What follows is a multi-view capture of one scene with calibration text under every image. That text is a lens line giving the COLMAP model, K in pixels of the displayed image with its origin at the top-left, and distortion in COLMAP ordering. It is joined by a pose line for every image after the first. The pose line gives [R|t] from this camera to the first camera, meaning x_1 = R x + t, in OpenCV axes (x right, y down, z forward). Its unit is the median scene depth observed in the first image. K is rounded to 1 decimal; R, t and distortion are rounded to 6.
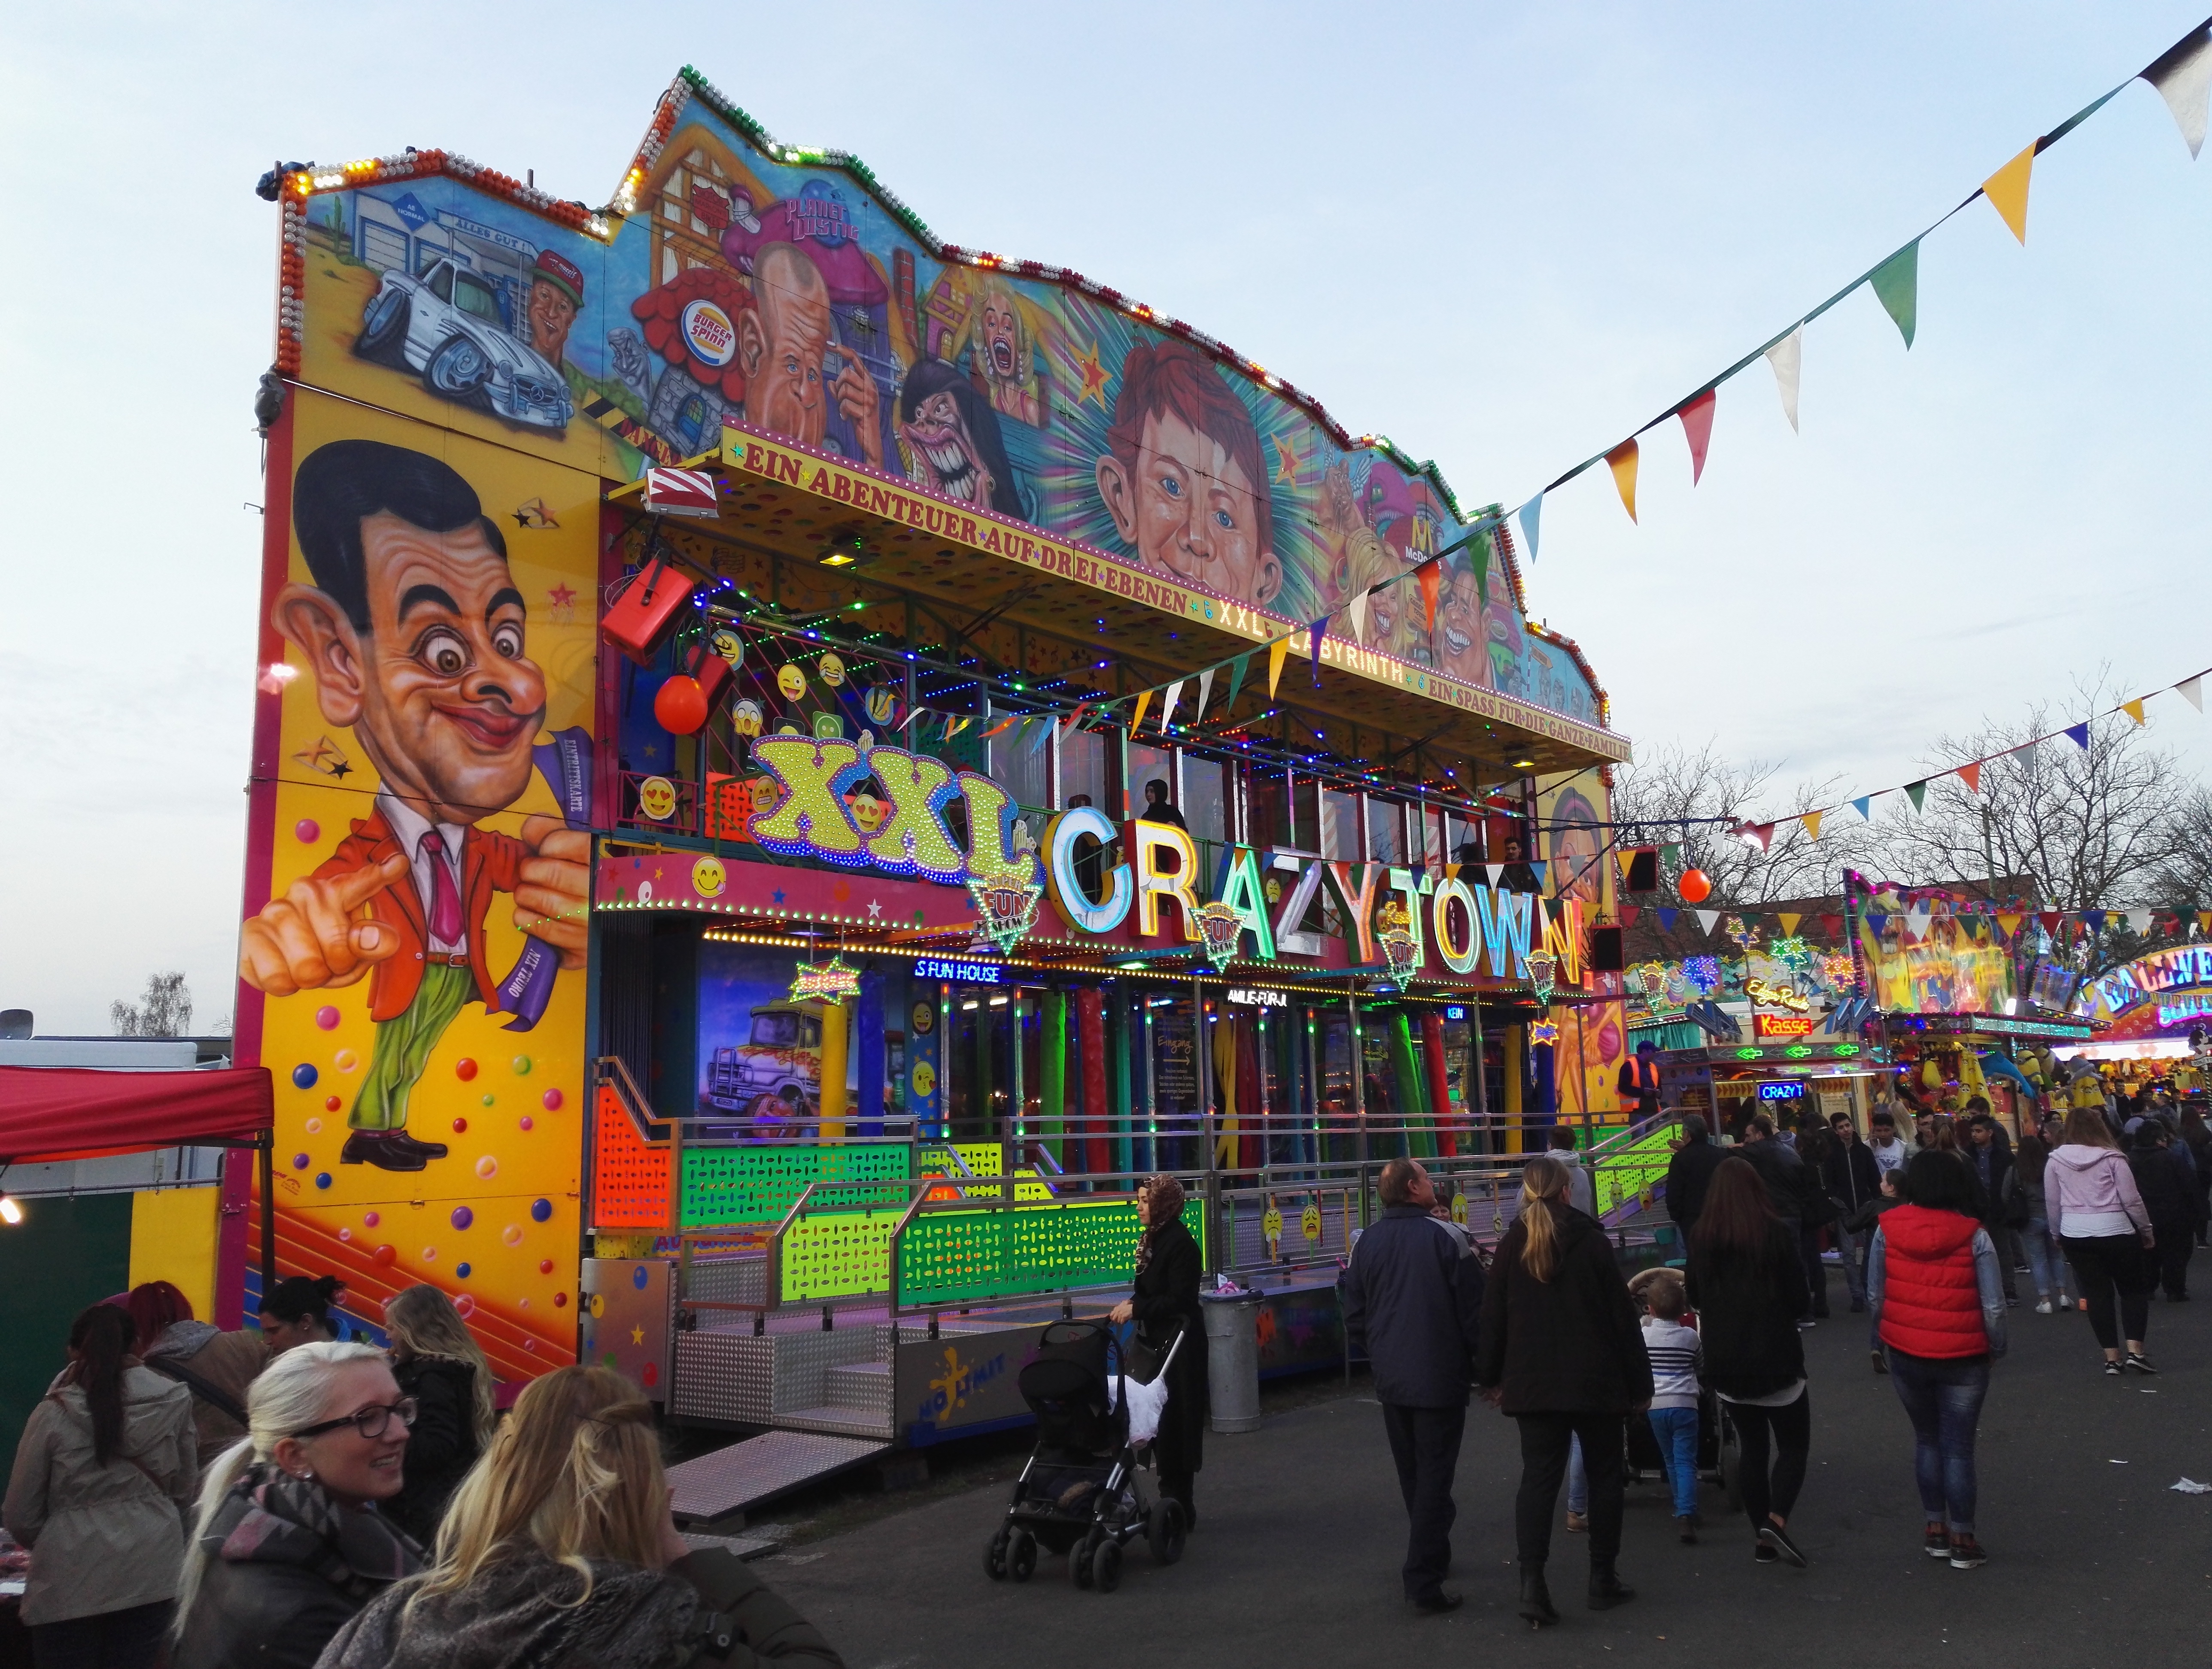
lens RADIAL K [[1835.4, 0, 1107.2], [0, 1835.4, 865.1], [0, 0, 1]] dist [0.000061, 0.078015]
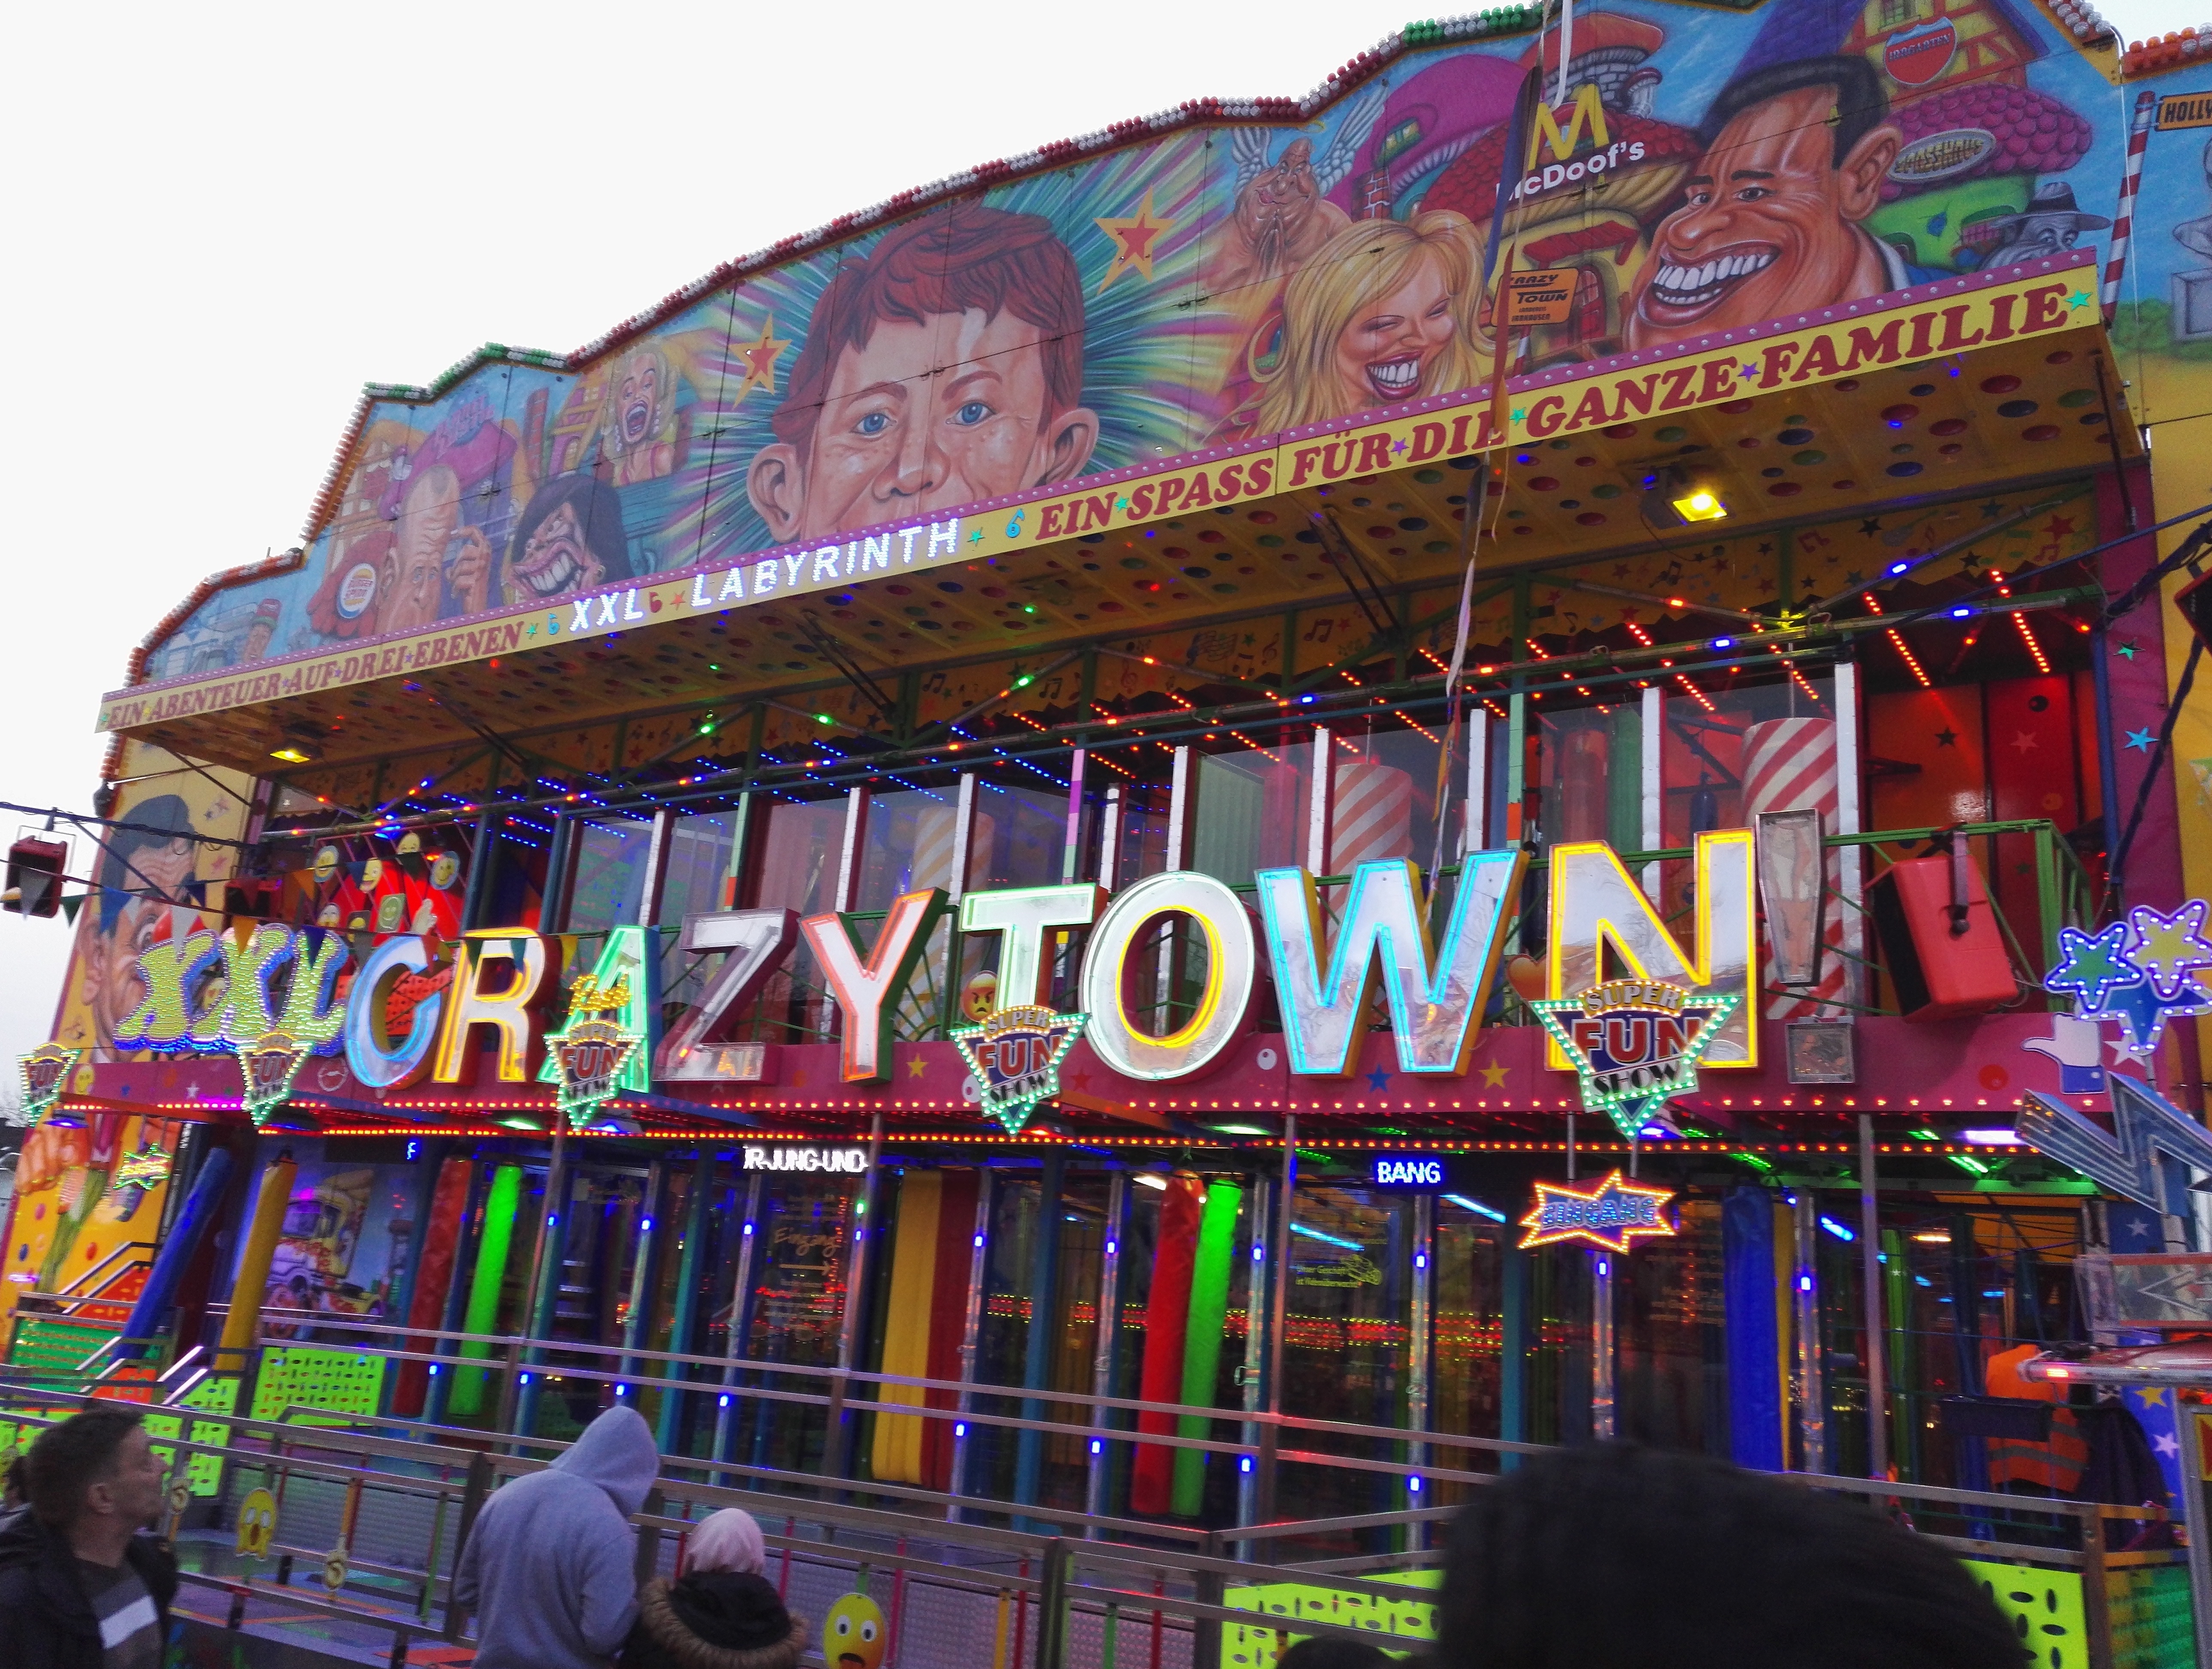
lens RADIAL K [[1835.4, 0, 1107.2], [0, 1835.4, 865.1], [0, 0, 1]] dist [0.000061, 0.078015]
pose [[0.121731, -0.224134, -0.966926, 0.791954], [0.060298, 0.974041, -0.218193, 0.130549], [0.990730, -0.031742, 0.132086, 1.159267]]
